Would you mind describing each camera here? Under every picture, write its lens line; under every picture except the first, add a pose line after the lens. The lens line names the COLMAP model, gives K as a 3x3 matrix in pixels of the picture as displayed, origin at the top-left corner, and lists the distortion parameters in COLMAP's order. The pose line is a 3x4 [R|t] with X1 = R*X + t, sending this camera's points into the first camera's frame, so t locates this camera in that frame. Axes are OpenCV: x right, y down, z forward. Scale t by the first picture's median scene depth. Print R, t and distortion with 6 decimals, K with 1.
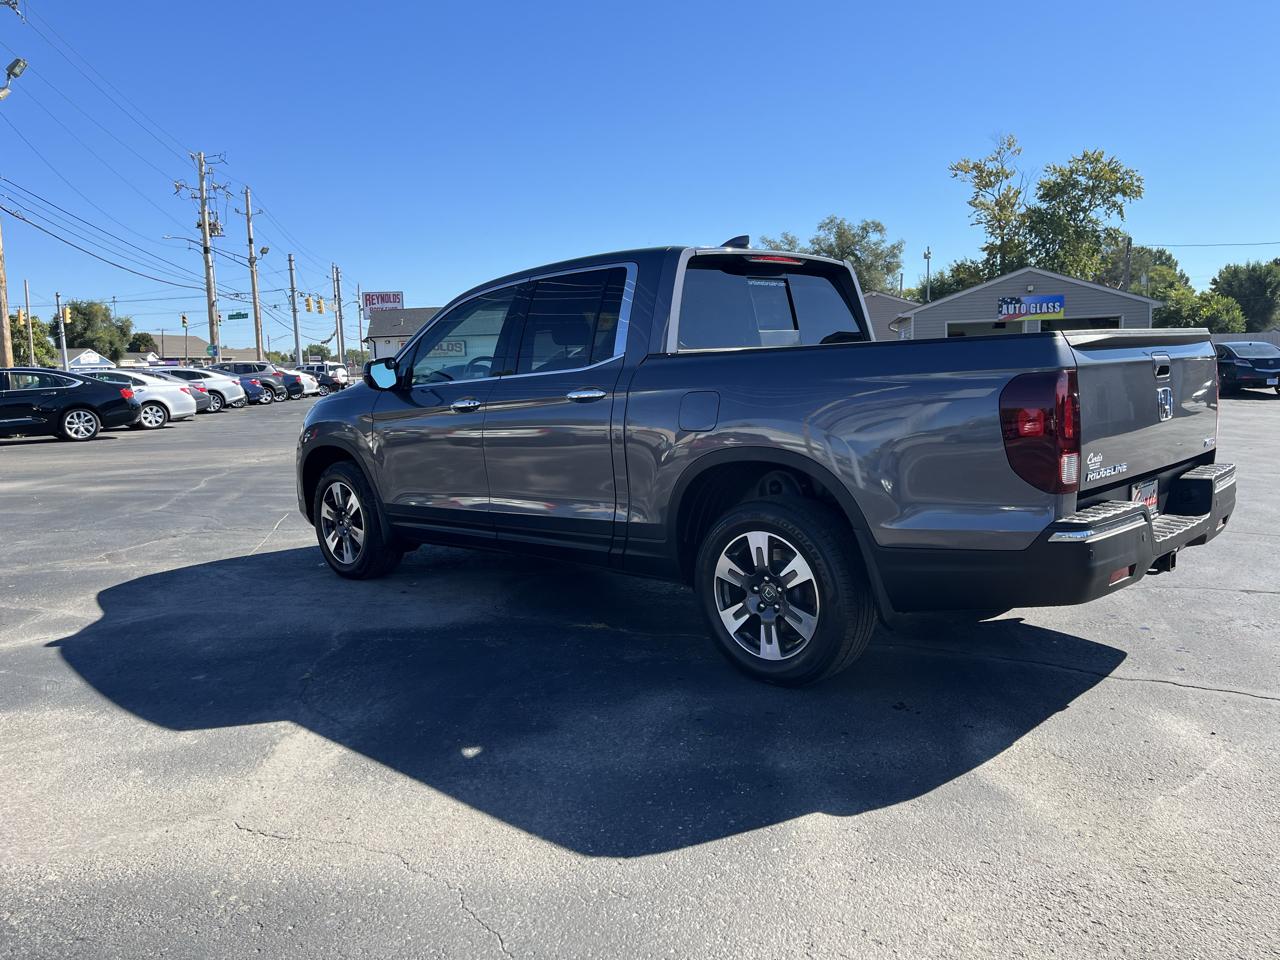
lens RADIAL K [[968.3, 0, 647.3], [0, 968.3, 482.6], [0, 0, 1]] dist [0.070280, -0.090261]
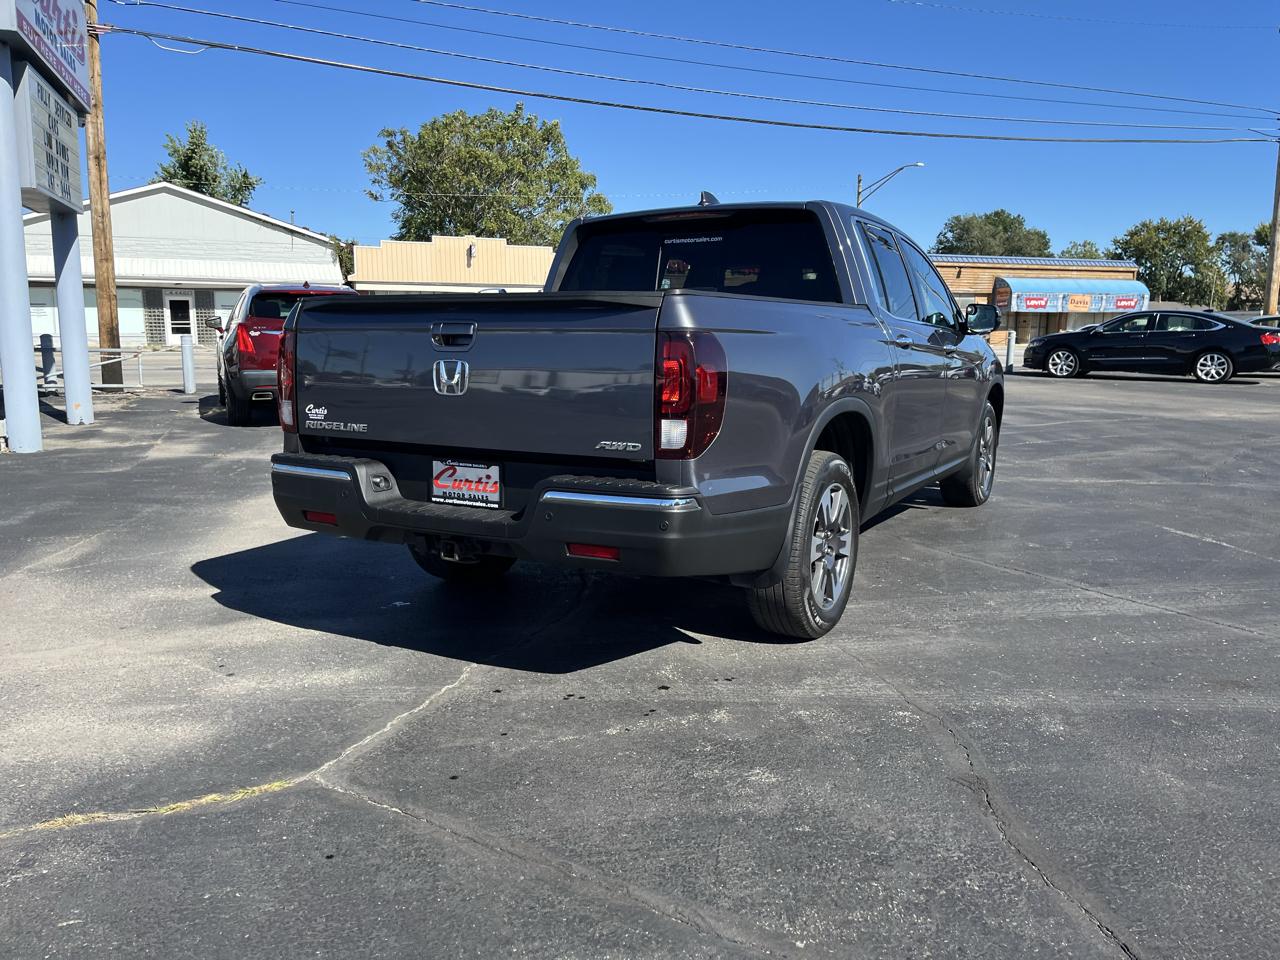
lens RADIAL K [[968.3, 0, 653.4], [0, 968.3, 473.8], [0, 0, 1]] dist [0.070280, -0.090261]
pose [[0.258360, 0.178839, -0.949351, 0.217184], [-0.129949, 0.980217, 0.149289, -0.022682], [0.957269, 0.084797, 0.276488, 0.140691]]
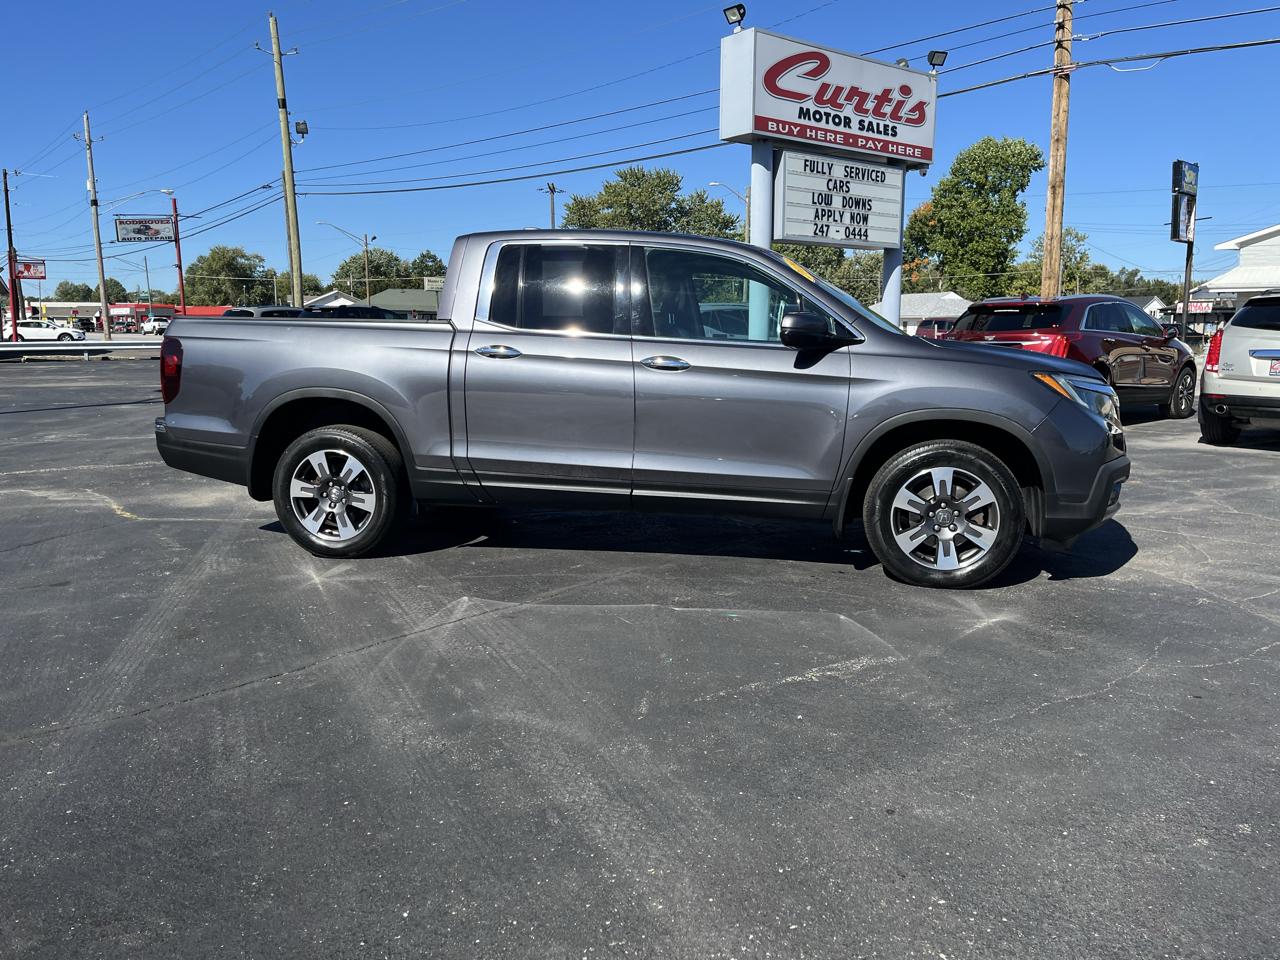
lens RADIAL K [[969.4, 0, 653.2], [0, 969.4, 477.5], [0, 0, 1]] dist [0.056487, -0.061108]
pose [[-0.842292, 0.110714, -0.527529, 0.129795], [-0.041139, 0.962620, 0.267713, -0.057340], [0.537449, 0.247194, -0.806253, 0.431881]]
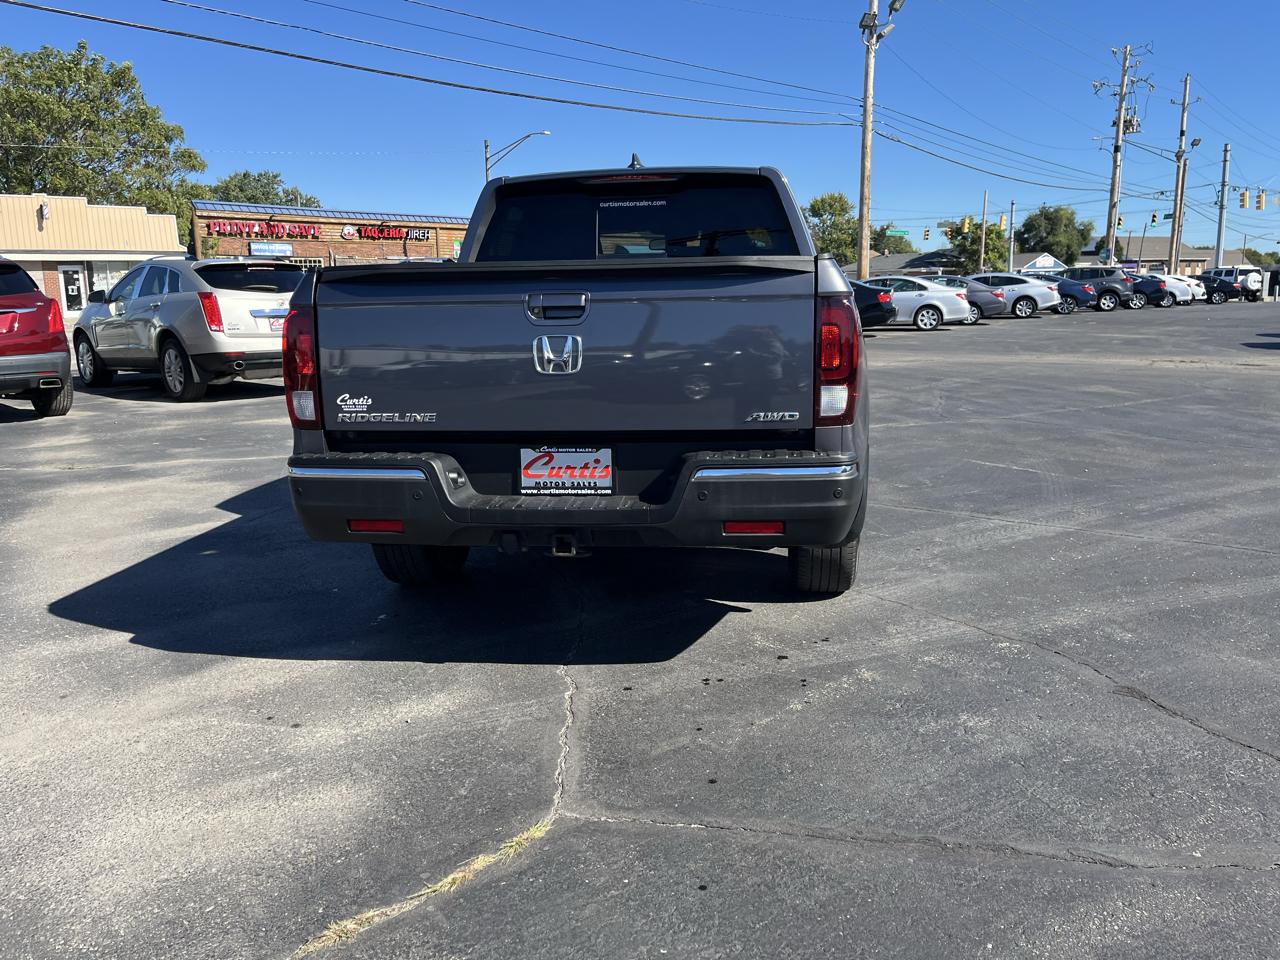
lens RADIAL K [[968.3, 0, 651.0], [0, 968.3, 470.5], [0, 0, 1]] dist [0.070280, -0.090261]
pose [[0.605368, 0.167472, -0.778128, 0.183448], [-0.100744, 0.985873, 0.133807, -0.015079], [0.789545, -0.002611, 0.613688, 0.084384]]
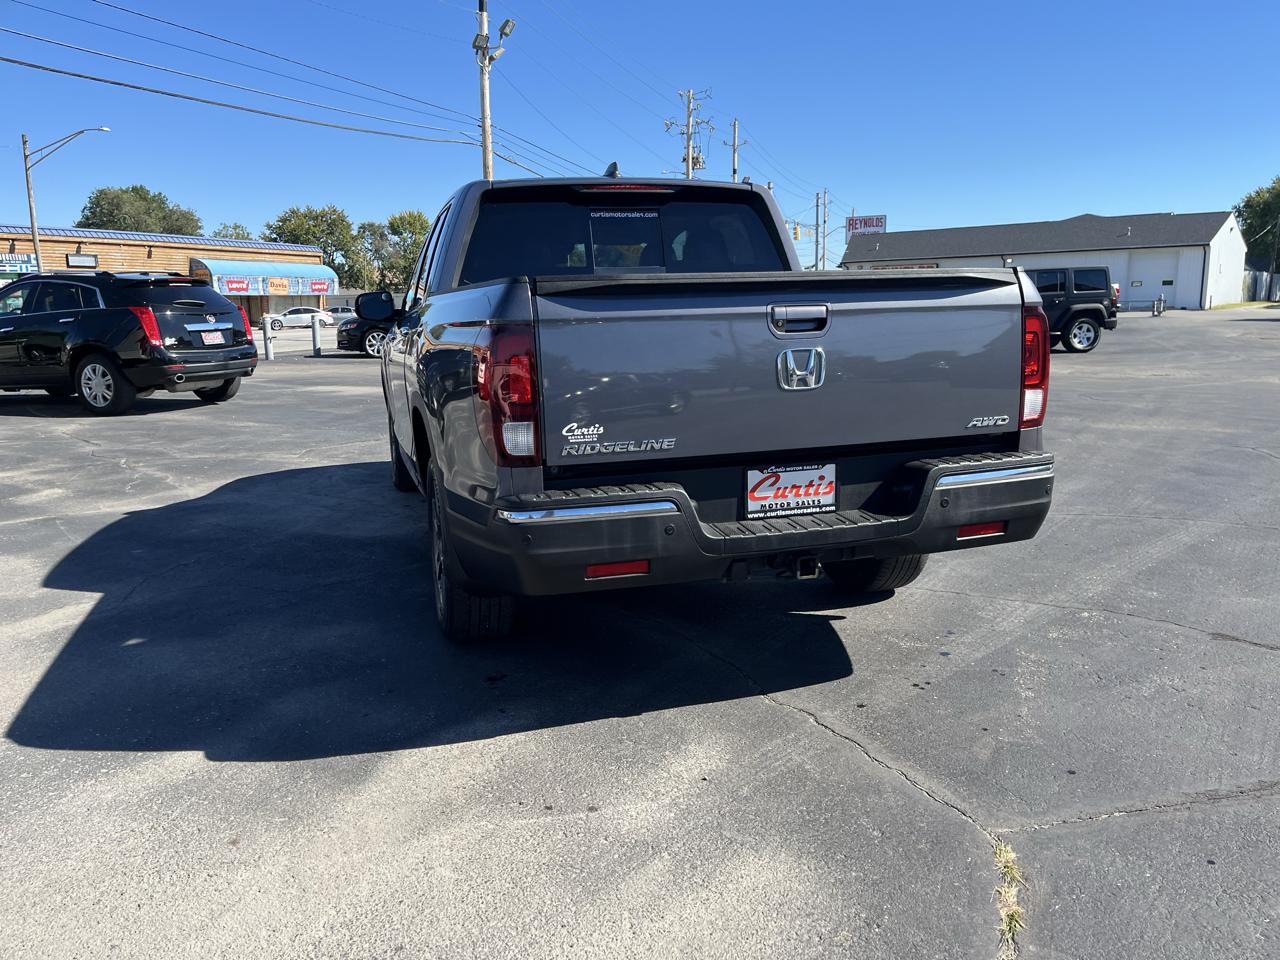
lens RADIAL K [[968.3, 0, 650.2], [0, 968.3, 484.9], [0, 0, 1]] dist [0.070280, -0.090261]
pose [[0.877211, 0.103133, -0.468897, 0.119405], [-0.066718, 0.993365, 0.093673, -0.007858], [0.475447, -0.050887, 0.878272, 0.038030]]
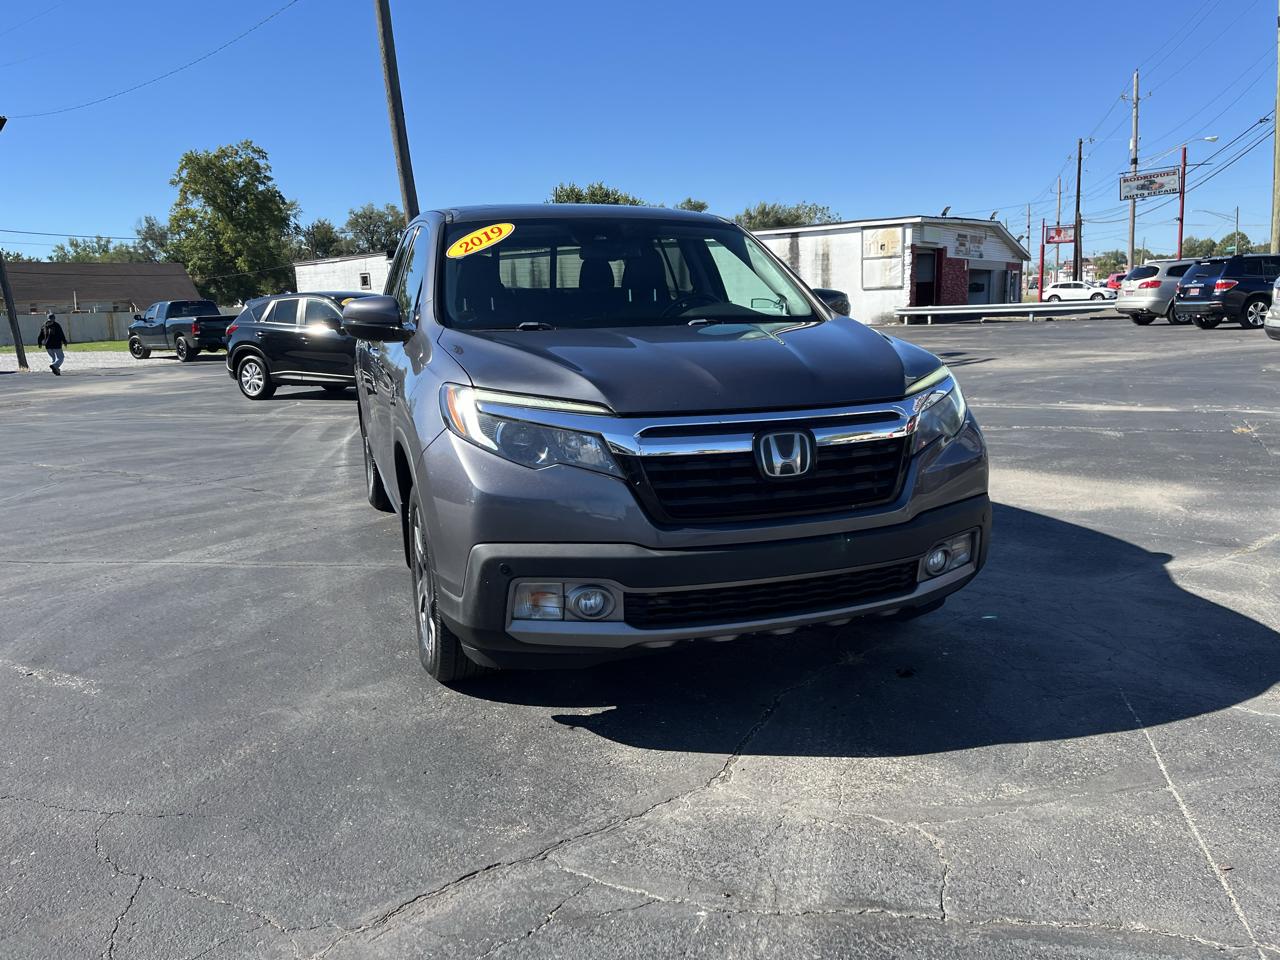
lens RADIAL K [[969.4, 0, 645.9], [0, 969.4, 480.9], [0, 0, 1]] dist [0.056487, -0.061108]
pose [[-0.890048, -0.023201, 0.455276, -0.116662], [0.114257, 0.955473, 0.272060, -0.048179], [-0.441316, 0.294165, -0.847766, 0.410415]]
